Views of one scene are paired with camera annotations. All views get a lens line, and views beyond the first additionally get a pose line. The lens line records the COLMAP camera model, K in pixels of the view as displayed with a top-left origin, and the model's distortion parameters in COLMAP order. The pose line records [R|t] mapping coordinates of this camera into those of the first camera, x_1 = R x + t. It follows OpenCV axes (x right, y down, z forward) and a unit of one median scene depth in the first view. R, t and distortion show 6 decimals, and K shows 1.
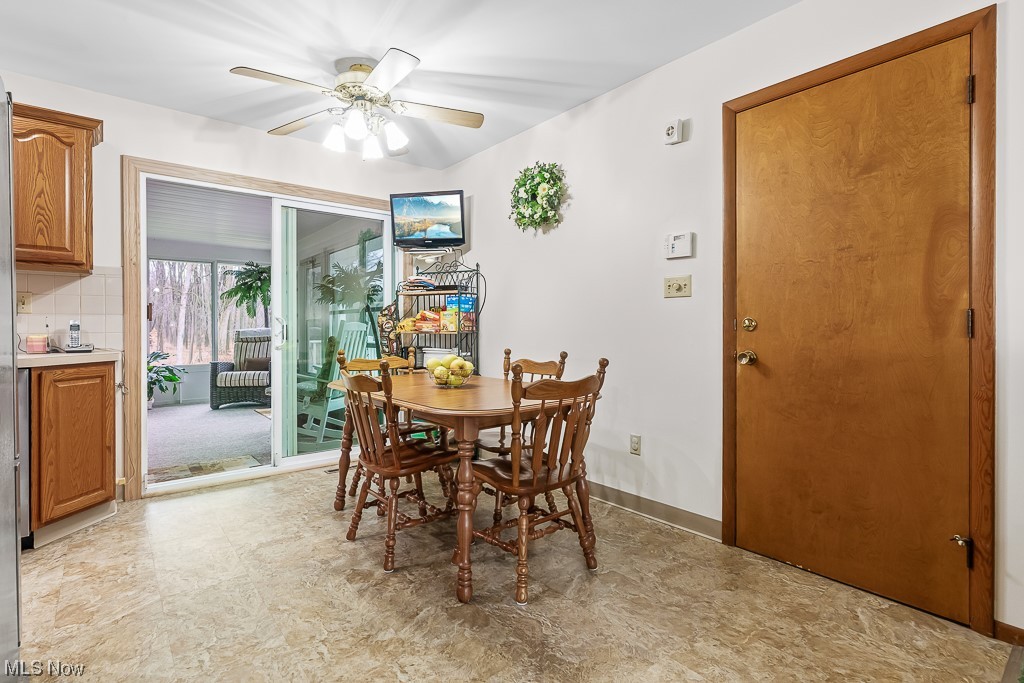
lens RADIAL K [[501.7, 0, 513.5], [0, 501.7, 332.8], [0, 0, 1]] dist [-0.009962, 0.000571]
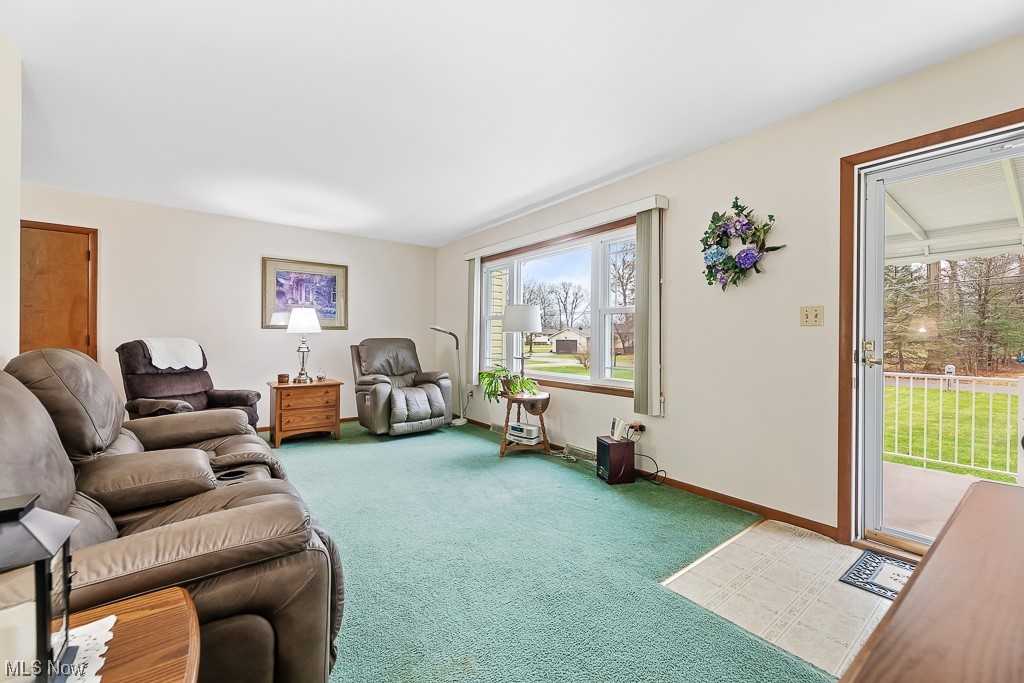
lens RADIAL K [[415.4, 0, 510.2], [0, 415.4, 340.5], [0, 0, 1]] dist [-0.000945, -0.000447]
pose [[0.021285, -0.001550, 0.999772, -0.879928], [-0.001748, 0.999997, 0.001588, -0.017027], [-0.999772, -0.001782, 0.021283, -0.918560]]
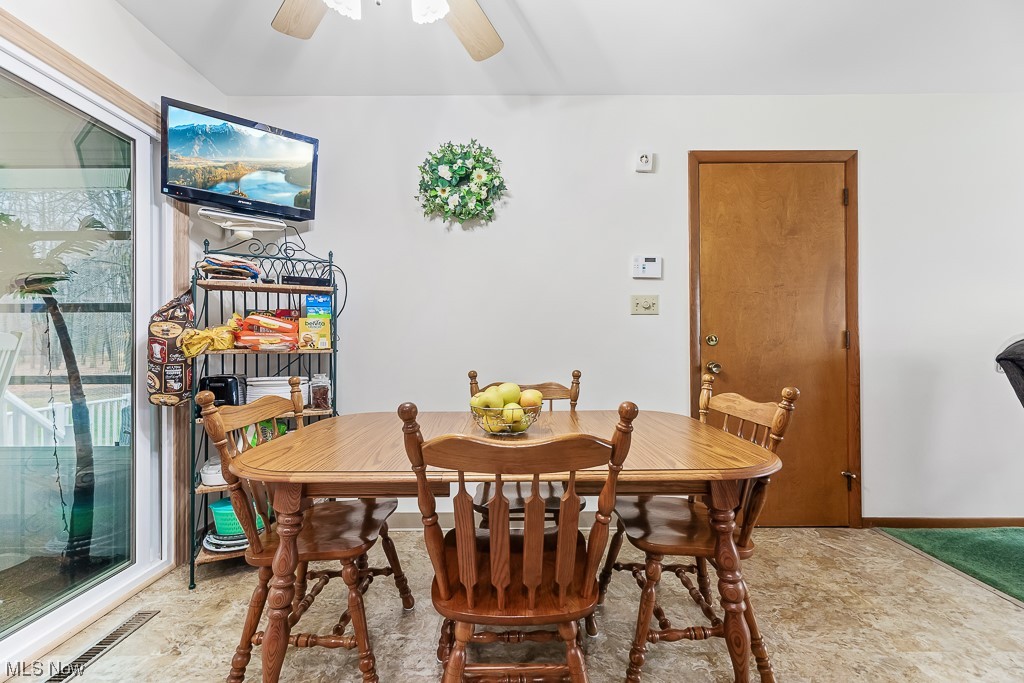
lens RADIAL K [[415.4, 0, 512.5], [0, 415.4, 342.3], [0, 0, 1]] dist [-0.000945, -0.000447]
pose [[0.626306, 0.002523, 0.779573, -0.549927], [0.010615, 0.999874, -0.011765, -0.004024], [-0.779505, 0.015644, 0.626201, 0.665555]]
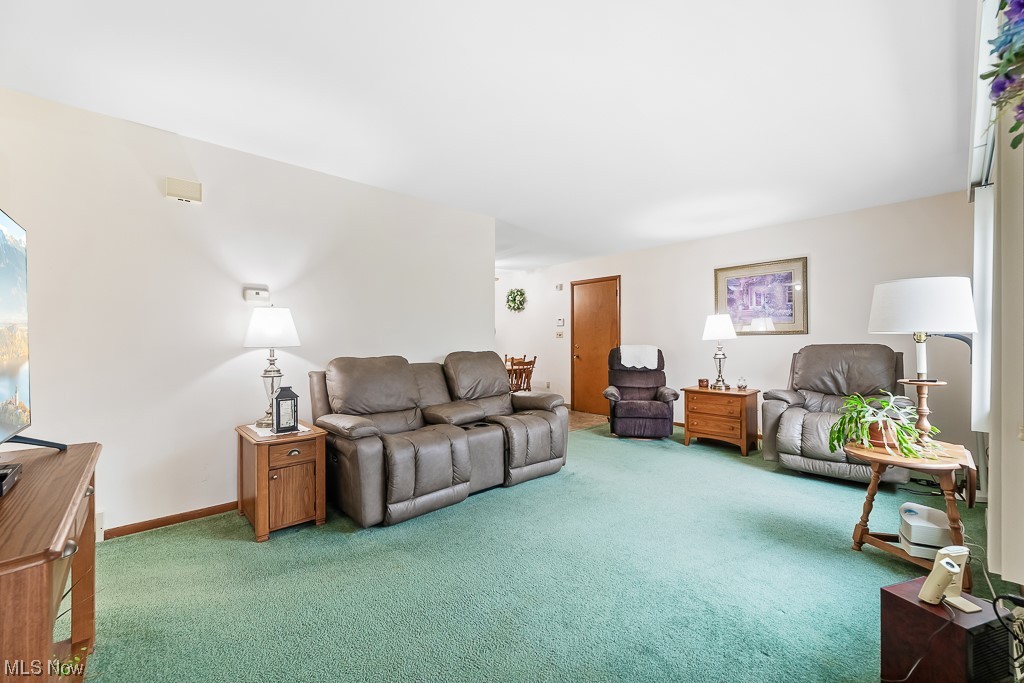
lens RADIAL K [[415.4, 0, 511.0], [0, 415.4, 342.3], [0, 0, 1]] dist [-0.000945, -0.000447]
pose [[0.998246, 0.000489, 0.059208, -0.148803], [0.000009, 0.999965, -0.008424, -0.018680], [-0.059210, 0.008410, 0.998210, -1.680148]]
